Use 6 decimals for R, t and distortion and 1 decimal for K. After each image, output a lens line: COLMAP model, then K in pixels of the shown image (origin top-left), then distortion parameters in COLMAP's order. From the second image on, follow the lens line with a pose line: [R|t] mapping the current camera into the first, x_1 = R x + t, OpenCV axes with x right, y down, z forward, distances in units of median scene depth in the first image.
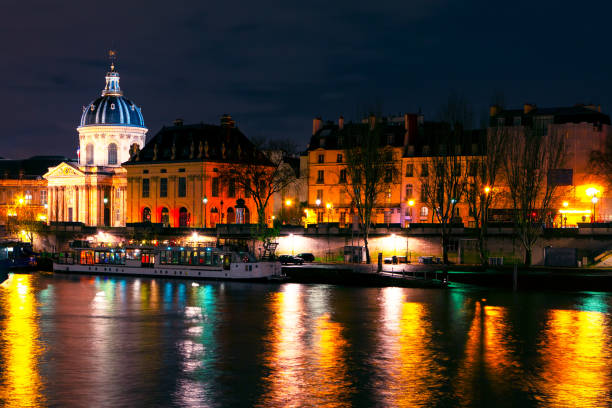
lens RADIAL K [[1113.0, 0, 306.0], [0, 1113.0, 204.0], [0, 0, 1]] dist [-0.015768, -0.077870]
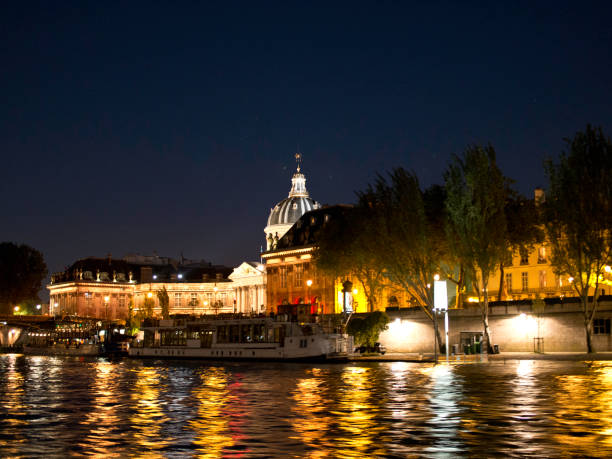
lens RADIAL K [[878.5, 0, 306.0], [0, 878.5, 229.5], [0, 0, 1]] dist [-0.105766, 0.034804]
pose [[0.954417, -0.045172, -0.295038, 0.069870], [0.008744, 0.992289, -0.123637, 0.032044], [0.298348, 0.115422, 0.947453, 0.267657]]
